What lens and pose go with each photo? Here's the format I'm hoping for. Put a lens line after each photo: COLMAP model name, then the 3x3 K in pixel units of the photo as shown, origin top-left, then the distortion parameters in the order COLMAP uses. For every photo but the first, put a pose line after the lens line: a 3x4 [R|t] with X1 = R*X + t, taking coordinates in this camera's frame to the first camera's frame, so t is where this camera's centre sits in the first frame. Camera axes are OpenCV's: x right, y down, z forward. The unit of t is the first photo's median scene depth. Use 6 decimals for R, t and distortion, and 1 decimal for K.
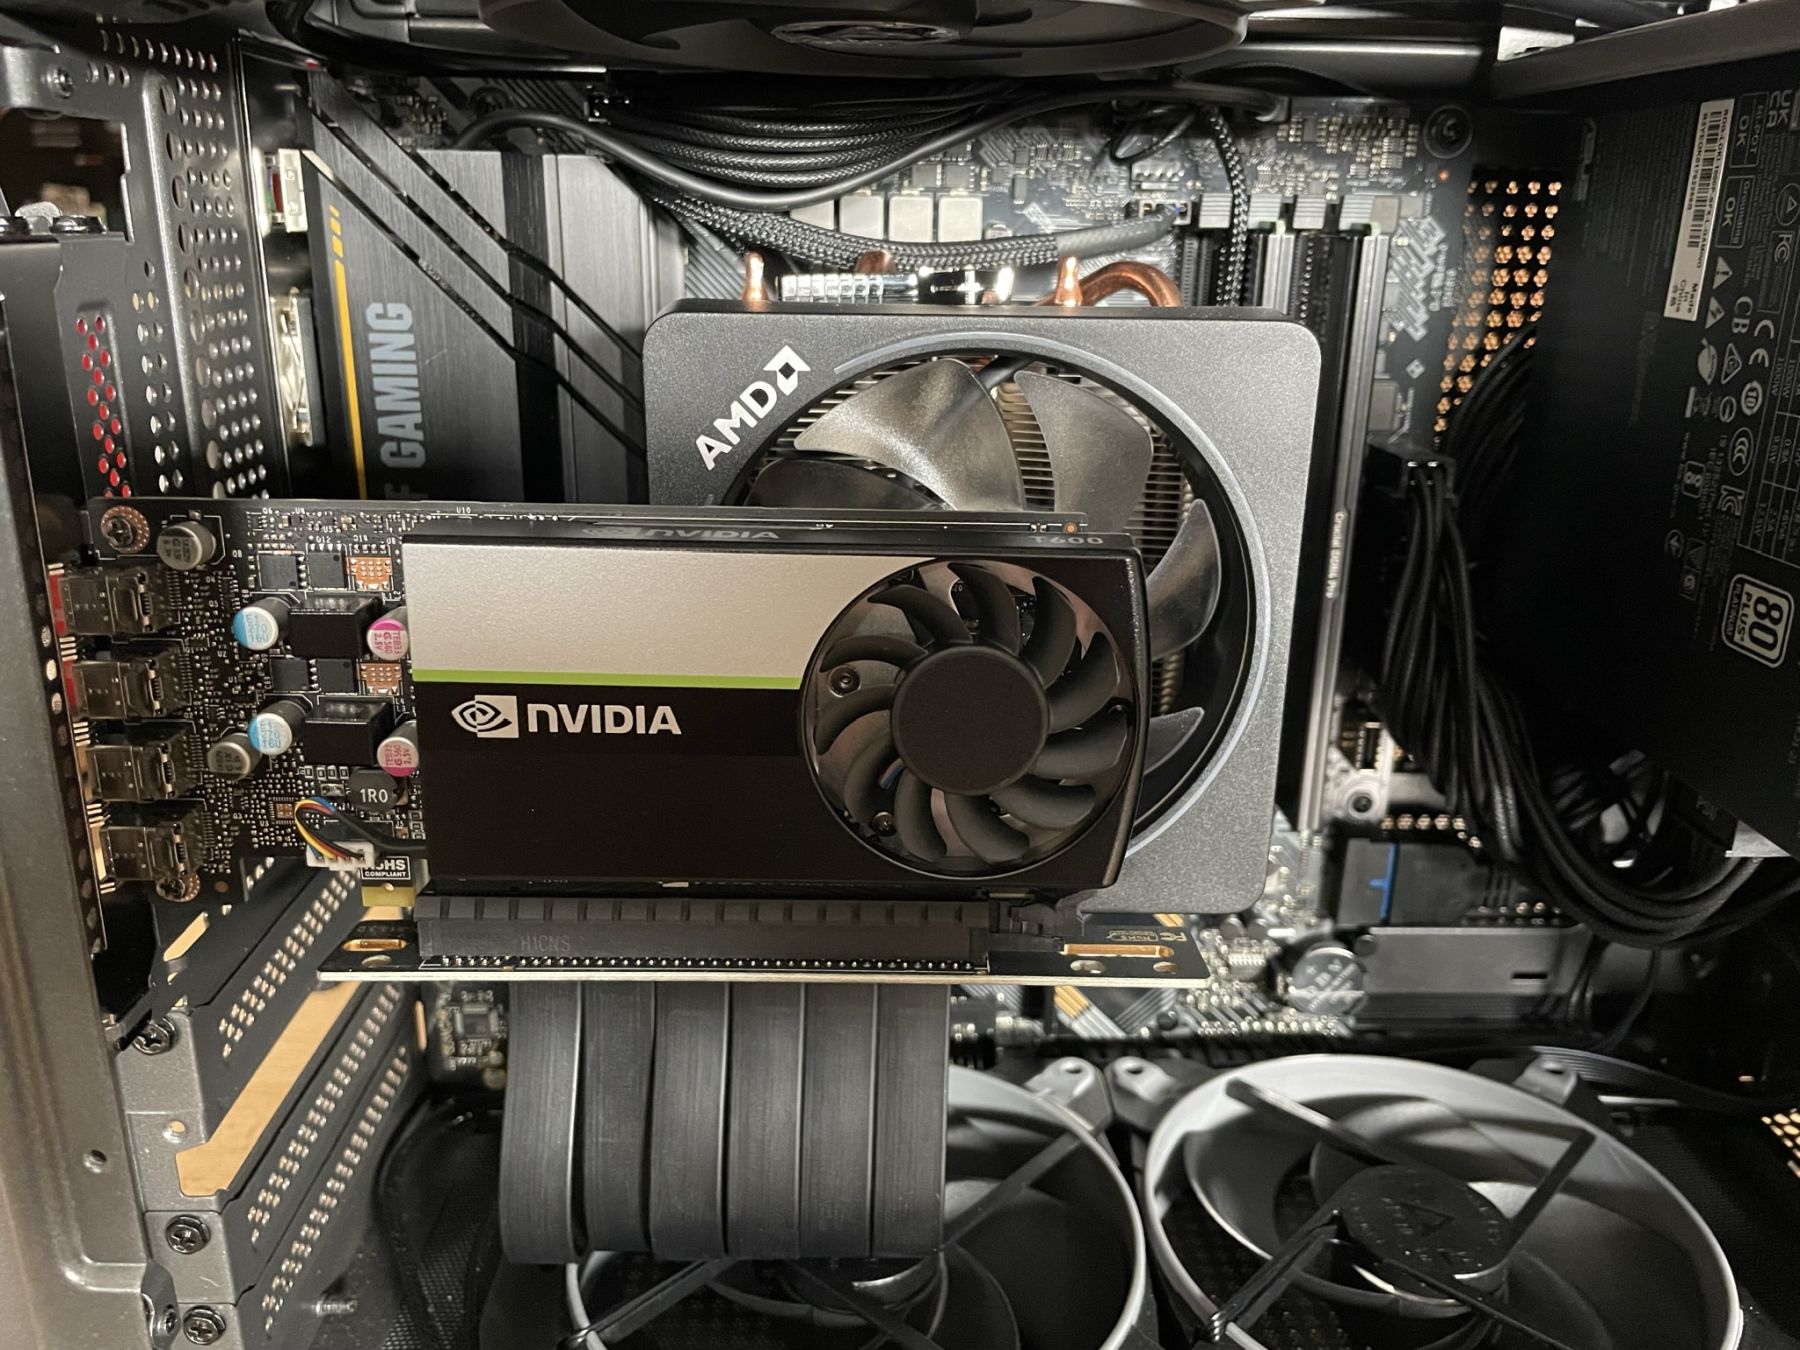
lens RADIAL K [[1413.0, 0, 887.6], [0, 1413.0, 637.2], [0, 0, 1]] dist [0.082777, -0.110868]
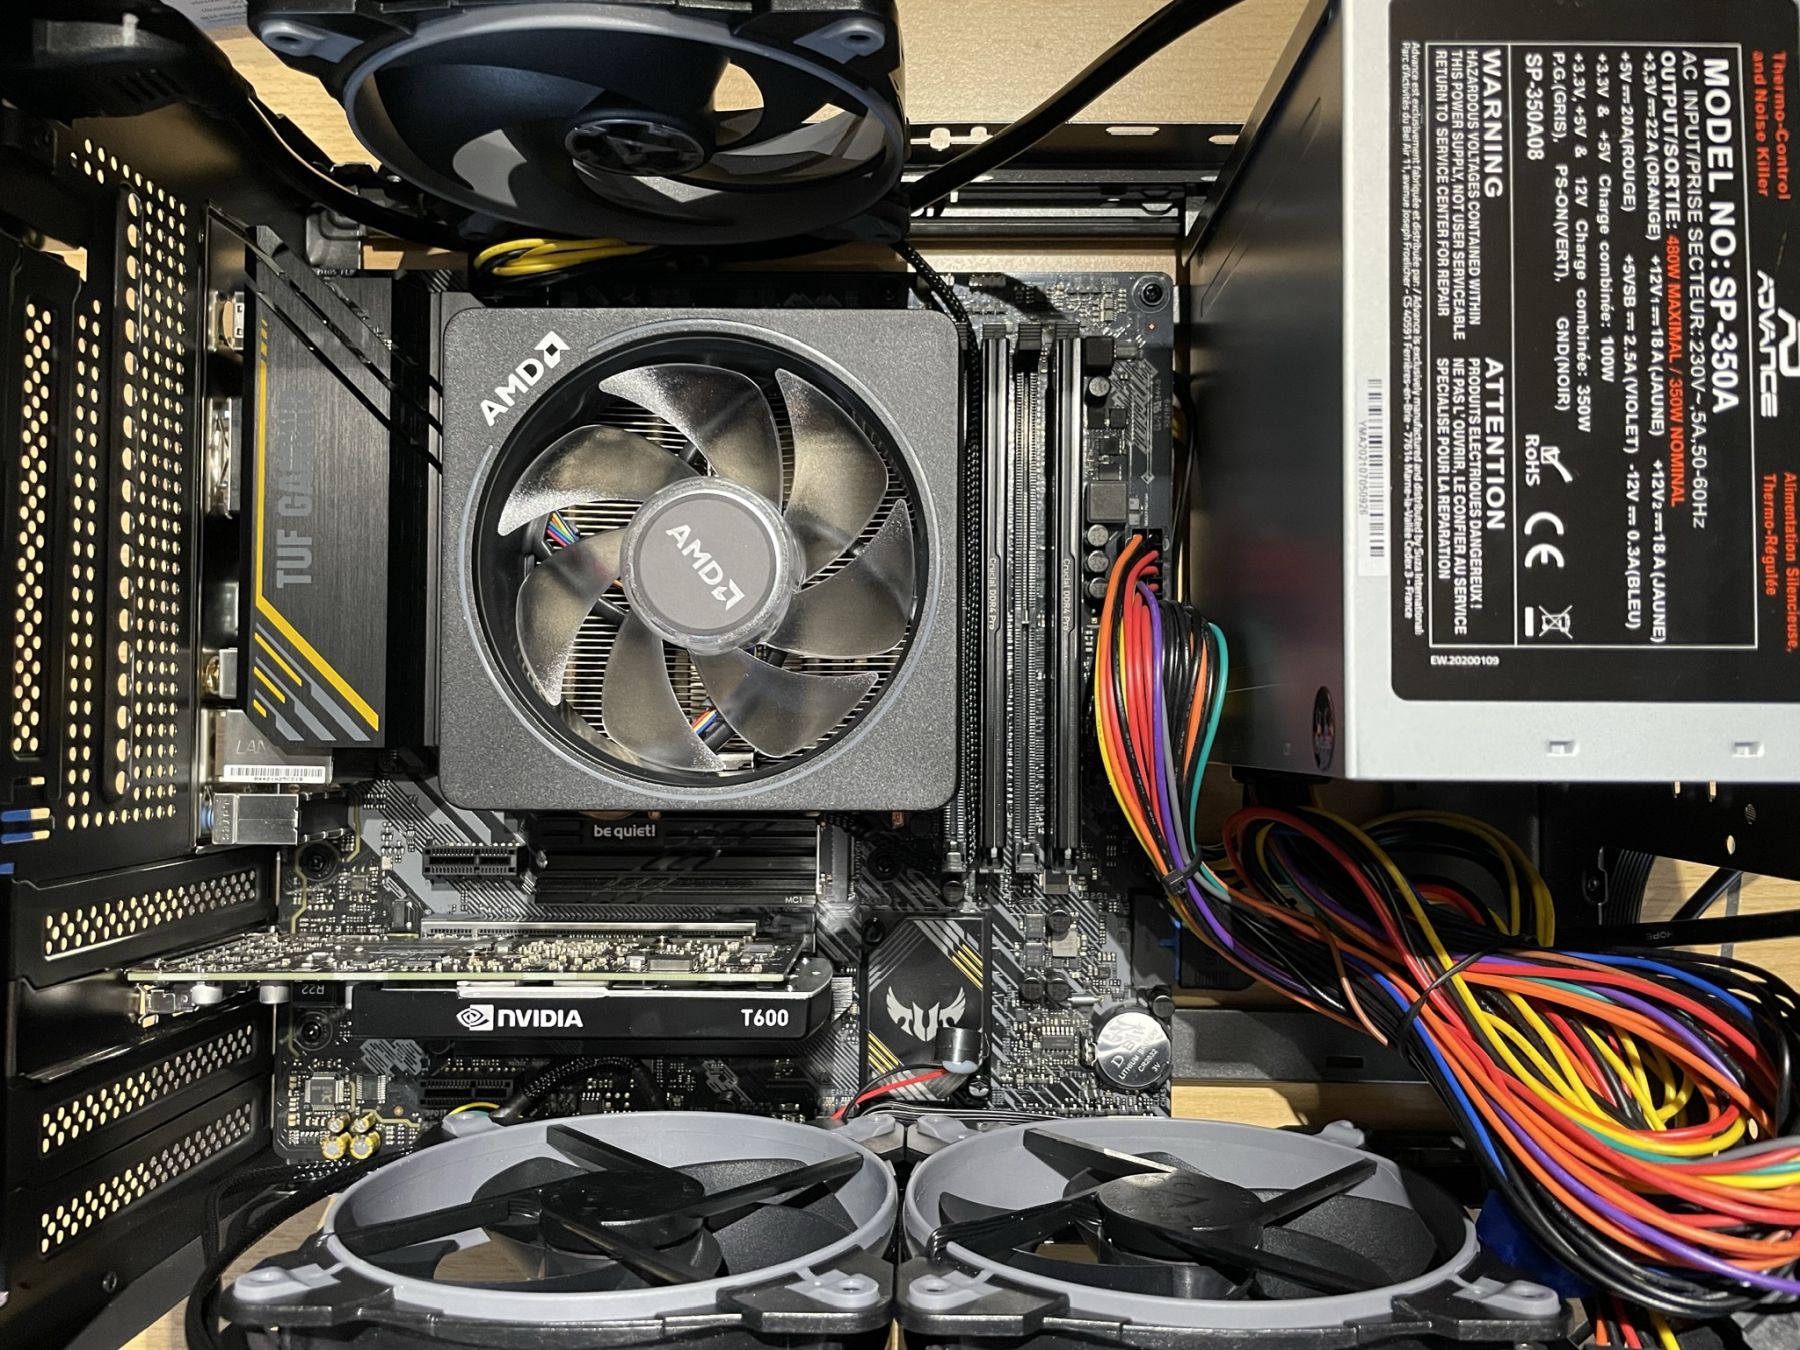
lens RADIAL K [[1413.0, 0, 896.3], [0, 1413.0, 662.8], [0, 0, 1]] dist [0.082777, -0.110868]
pose [[0.998763, -0.013086, -0.047962, 0.237448], [-0.003643, 0.942878, -0.333118, 0.404839], [0.049581, 0.332881, 0.941664, -0.101267]]
